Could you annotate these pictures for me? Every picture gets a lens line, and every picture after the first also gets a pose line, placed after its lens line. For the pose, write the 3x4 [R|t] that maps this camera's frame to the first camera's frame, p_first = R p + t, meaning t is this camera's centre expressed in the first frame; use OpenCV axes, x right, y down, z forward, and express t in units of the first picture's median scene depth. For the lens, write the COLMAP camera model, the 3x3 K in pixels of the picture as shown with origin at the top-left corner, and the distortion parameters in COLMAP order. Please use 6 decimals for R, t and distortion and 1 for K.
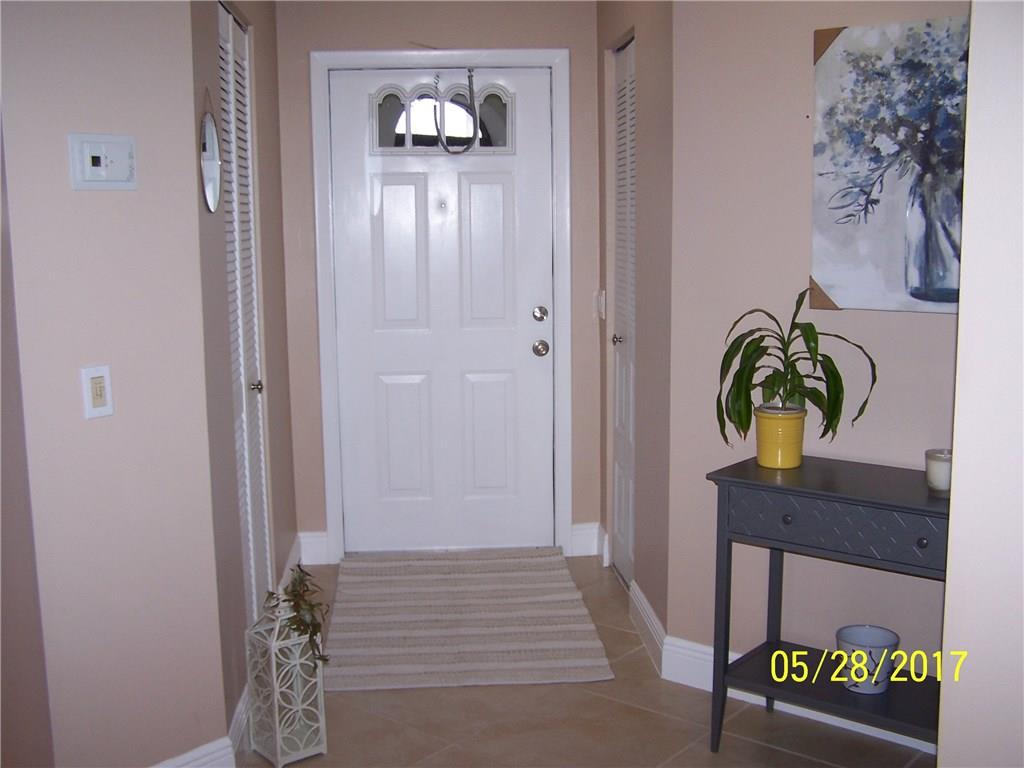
lens RADIAL K [[1153.3, 0, 502.6], [0, 1153.3, 400.9], [0, 0, 1]] dist [-0.211258, 0.378678]
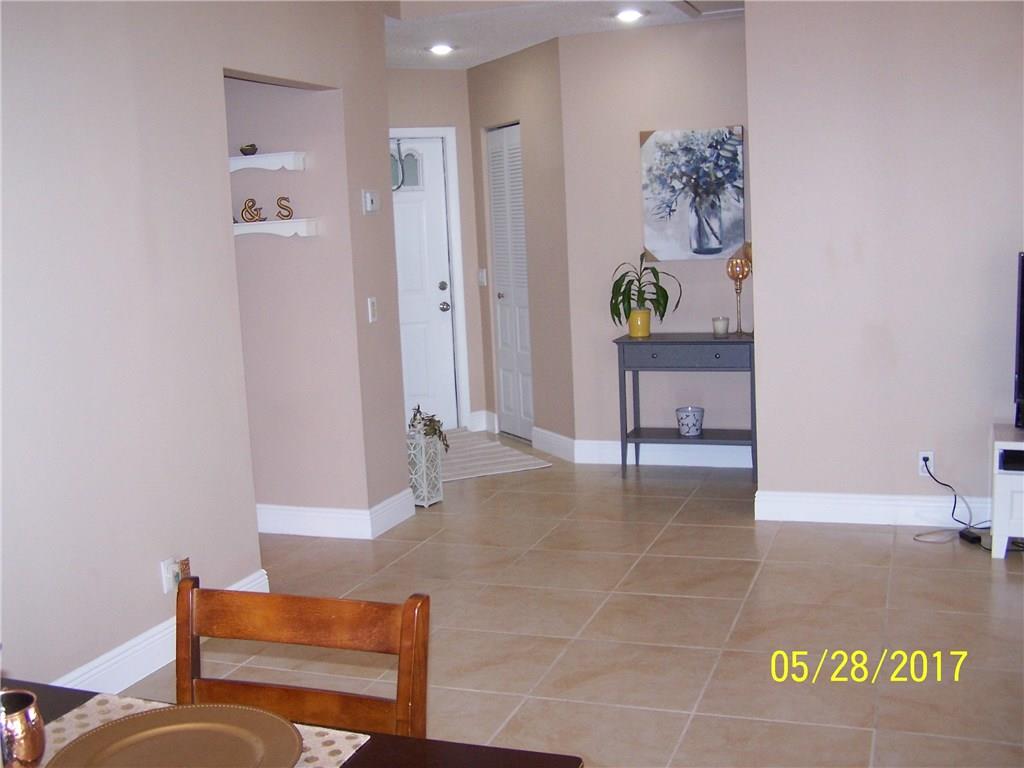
lens RADIAL K [[1153.3, 0, 502.6], [0, 1153.3, 400.9], [0, 0, 1]] dist [-0.211258, 0.378678]
pose [[0.939504, -0.087280, 0.331231, -0.744442], [0.091885, 0.995768, 0.001763, 0.155372], [-0.329983, 0.028779, 0.943548, -0.962657]]
